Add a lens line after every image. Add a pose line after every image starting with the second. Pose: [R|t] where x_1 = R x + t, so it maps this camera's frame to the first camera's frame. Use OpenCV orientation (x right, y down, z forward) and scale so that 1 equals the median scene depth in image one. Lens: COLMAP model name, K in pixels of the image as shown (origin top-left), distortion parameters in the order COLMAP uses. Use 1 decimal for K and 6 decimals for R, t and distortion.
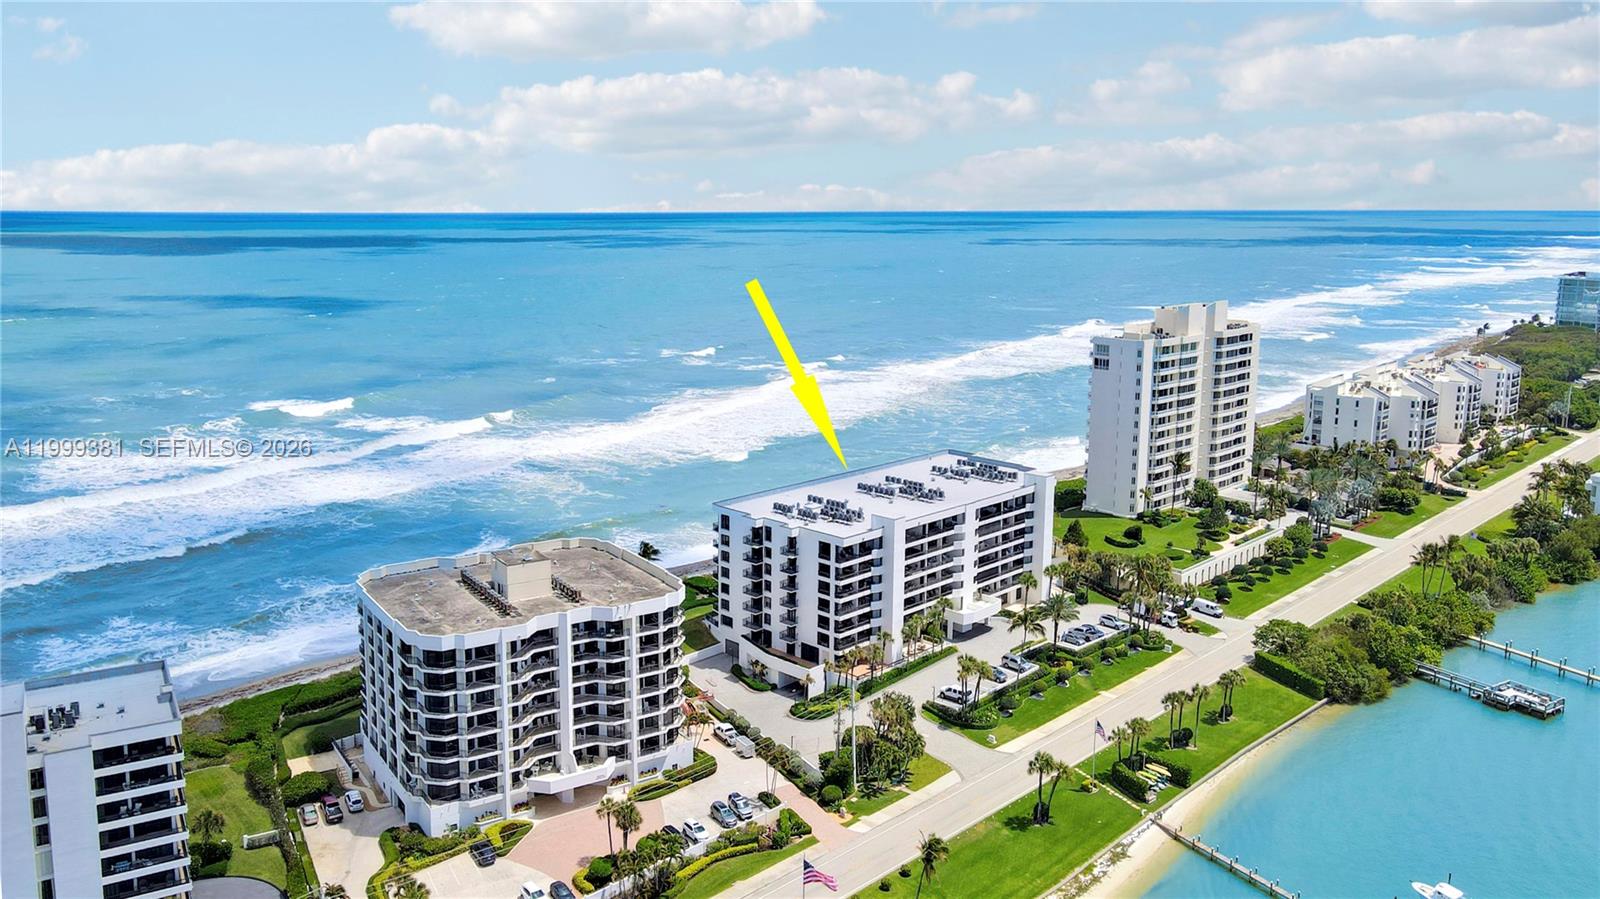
lens RADIAL K [[1269.7, 0, 800.0], [0, 1269.7, 449.5], [0, 0, 1]] dist [-0.010814, 0.012348]
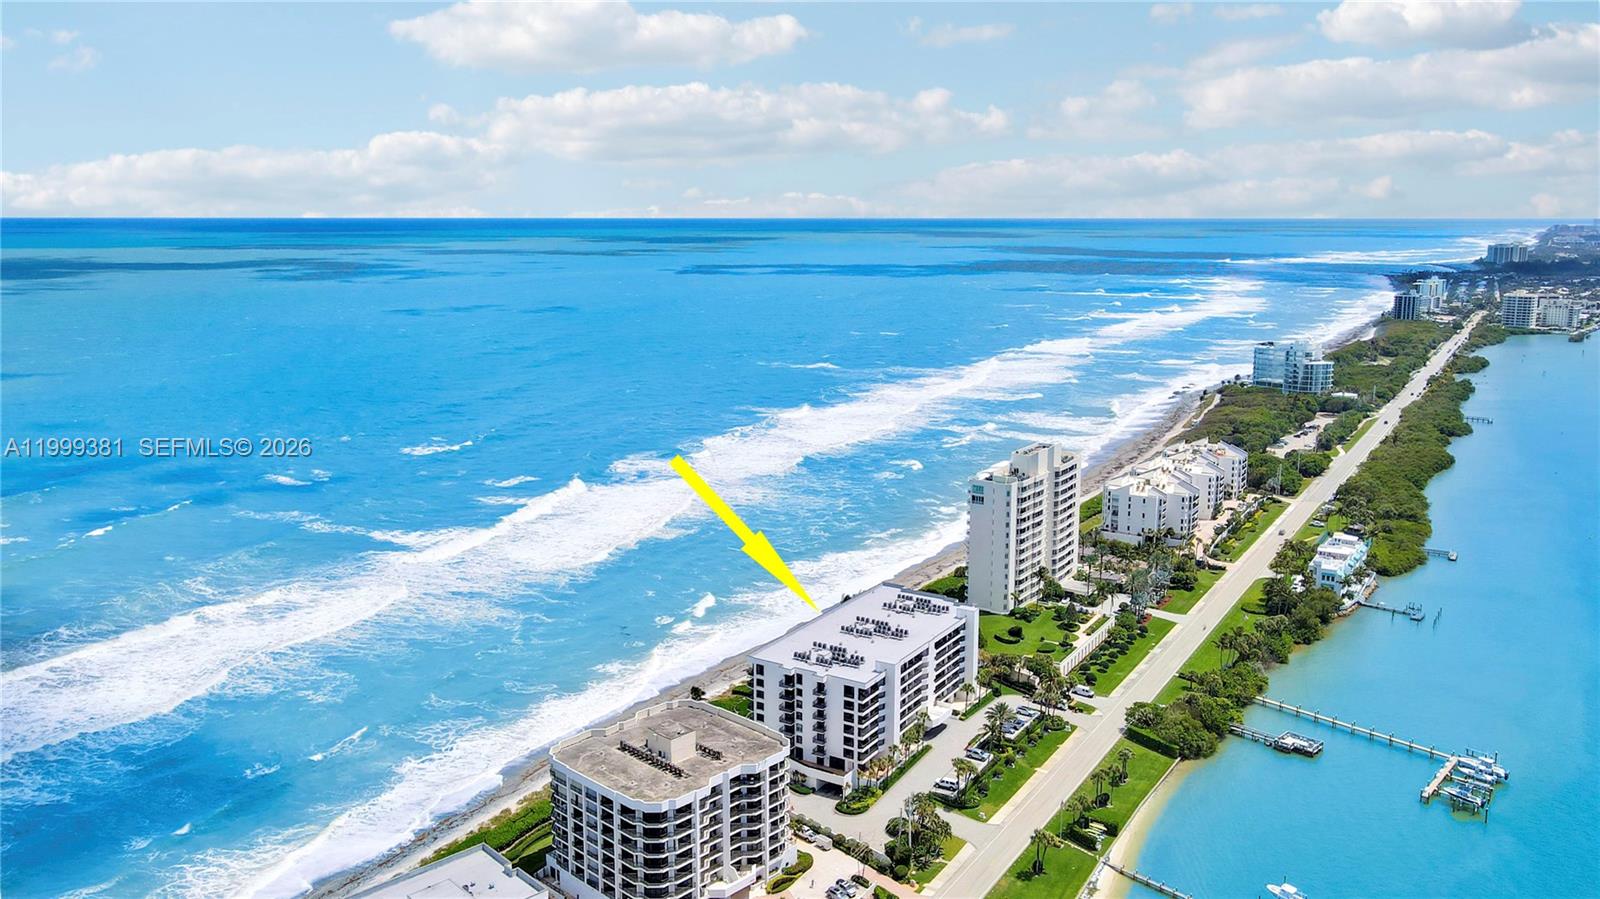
lens RADIAL K [[1269.7, 0, 800.0], [0, 1269.7, 449.5], [0, 0, 1]] dist [-0.010814, 0.012348]
pose [[0.975023, -0.057990, 0.214402, -0.311844], [0.057305, 0.998312, 0.009417, -0.199727], [-0.214586, 0.003105, 0.976700, -0.354266]]
